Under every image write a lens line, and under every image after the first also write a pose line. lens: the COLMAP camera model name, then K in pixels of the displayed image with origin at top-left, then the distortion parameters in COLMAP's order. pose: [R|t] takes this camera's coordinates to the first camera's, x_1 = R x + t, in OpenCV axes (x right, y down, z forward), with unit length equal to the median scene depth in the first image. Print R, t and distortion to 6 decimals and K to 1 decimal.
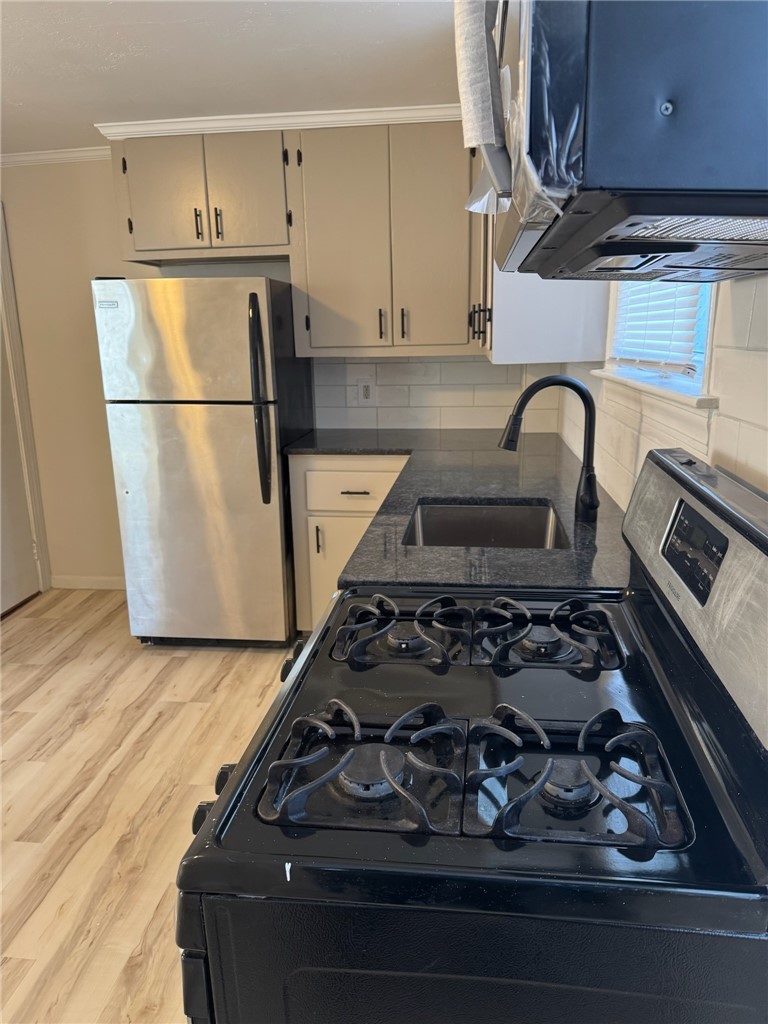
lens RADIAL K [[717.6, 0, 391.4], [0, 717.6, 512.3], [0, 0, 1]] dist [0.067093, -0.067715]
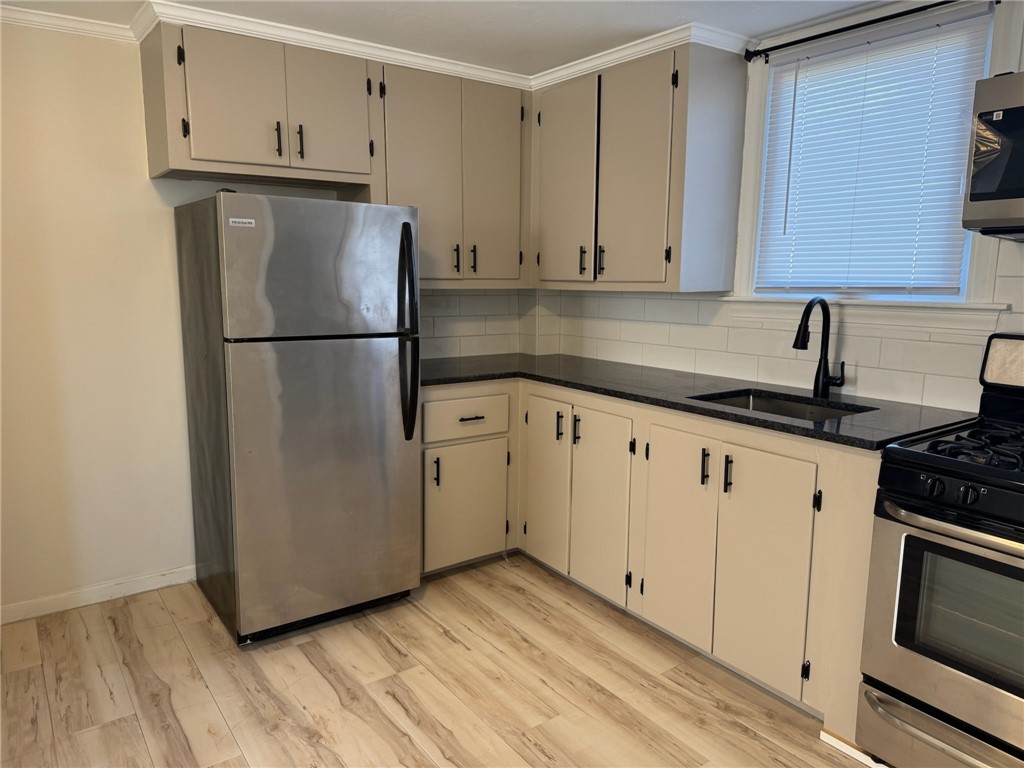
lens RADIAL K [[717.6, 0, 514.7], [0, 717.6, 384.4], [0, 0, 1]] dist [0.067093, -0.067715]
pose [[0.736116, -0.080260, 0.672079, -0.699040], [0.146217, 0.988356, -0.042119, -0.023941], [-0.660873, 0.129273, 0.739280, 0.203112]]
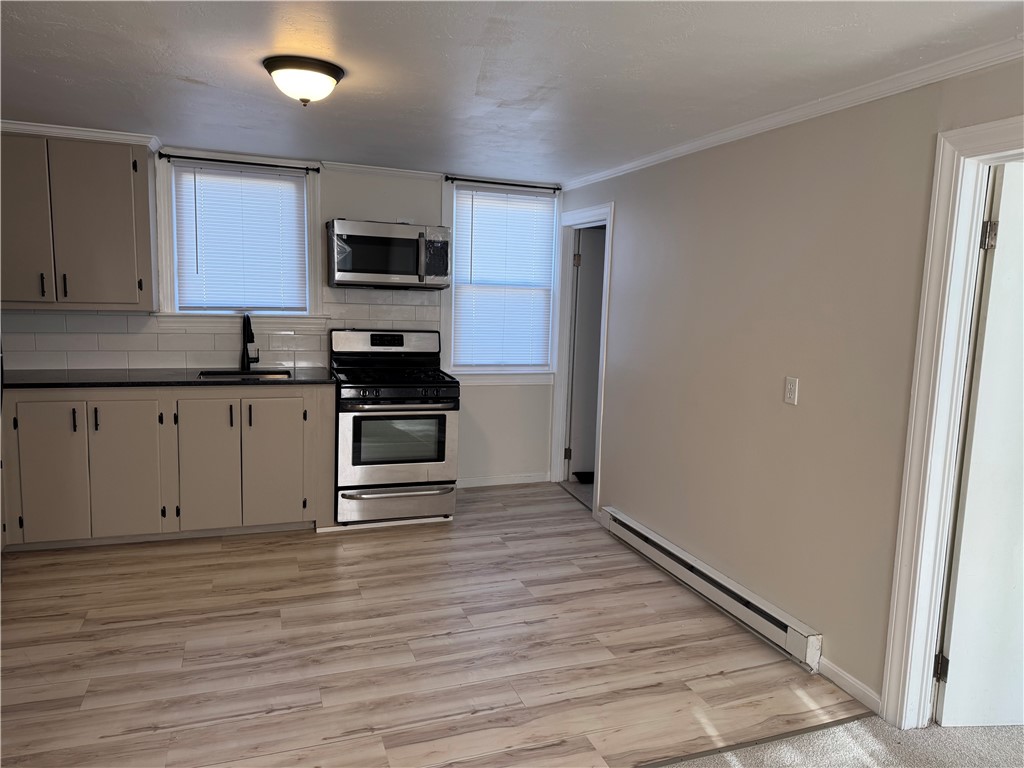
lens RADIAL K [[717.6, 0, 520.6], [0, 717.6, 386.2], [0, 0, 1]] dist [0.067093, -0.067715]
pose [[-0.452436, -0.115011, 0.884350, -1.452343], [0.196733, 0.954347, 0.224763, -0.188445], [-0.869827, 0.275671, -0.409154, 0.738735]]
